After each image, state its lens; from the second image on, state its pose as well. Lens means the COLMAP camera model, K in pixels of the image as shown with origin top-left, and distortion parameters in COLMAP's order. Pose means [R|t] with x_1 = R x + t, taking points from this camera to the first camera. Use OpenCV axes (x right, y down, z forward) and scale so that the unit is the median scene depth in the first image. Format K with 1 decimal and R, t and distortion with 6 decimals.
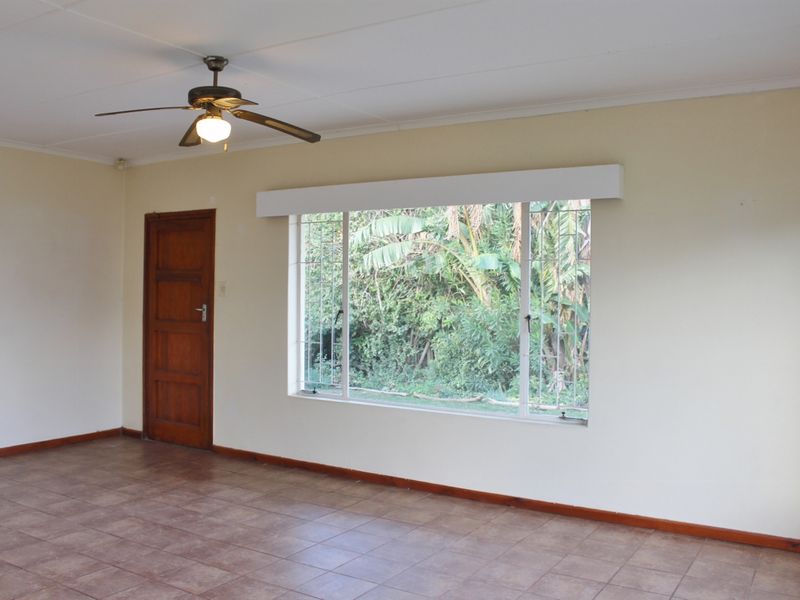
lens RADIAL K [[722.8, 0, 399.8], [0, 722.8, 310.4], [0, 0, 1]] dist [-0.155176, 0.110078]
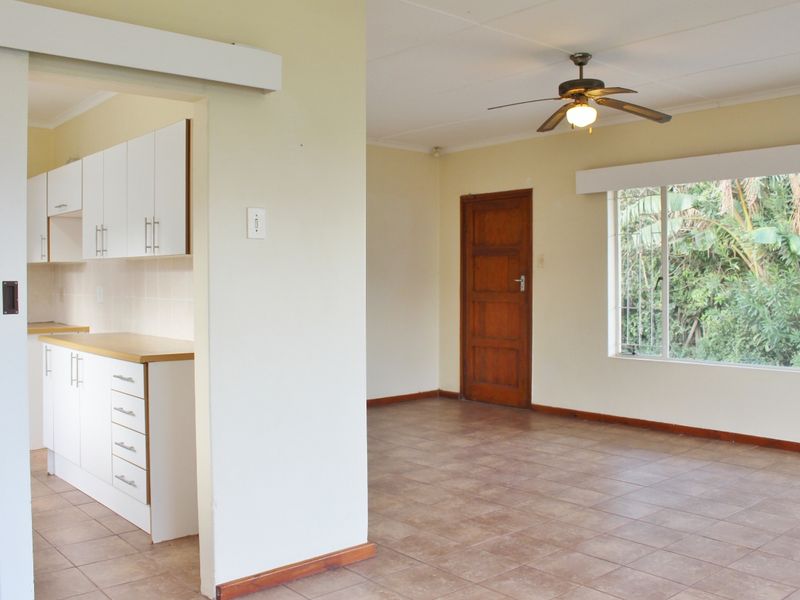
lens RADIAL K [[746.0, 0, 387.8], [0, 746.0, 300.6], [0, 0, 1]] dist [-0.167808, 0.147466]
pose [[0.952667, -0.008709, -0.303891, -0.070064], [0.009032, 0.999959, -0.000341, 0.015984], [0.303882, -0.002420, 0.952707, -0.084043]]
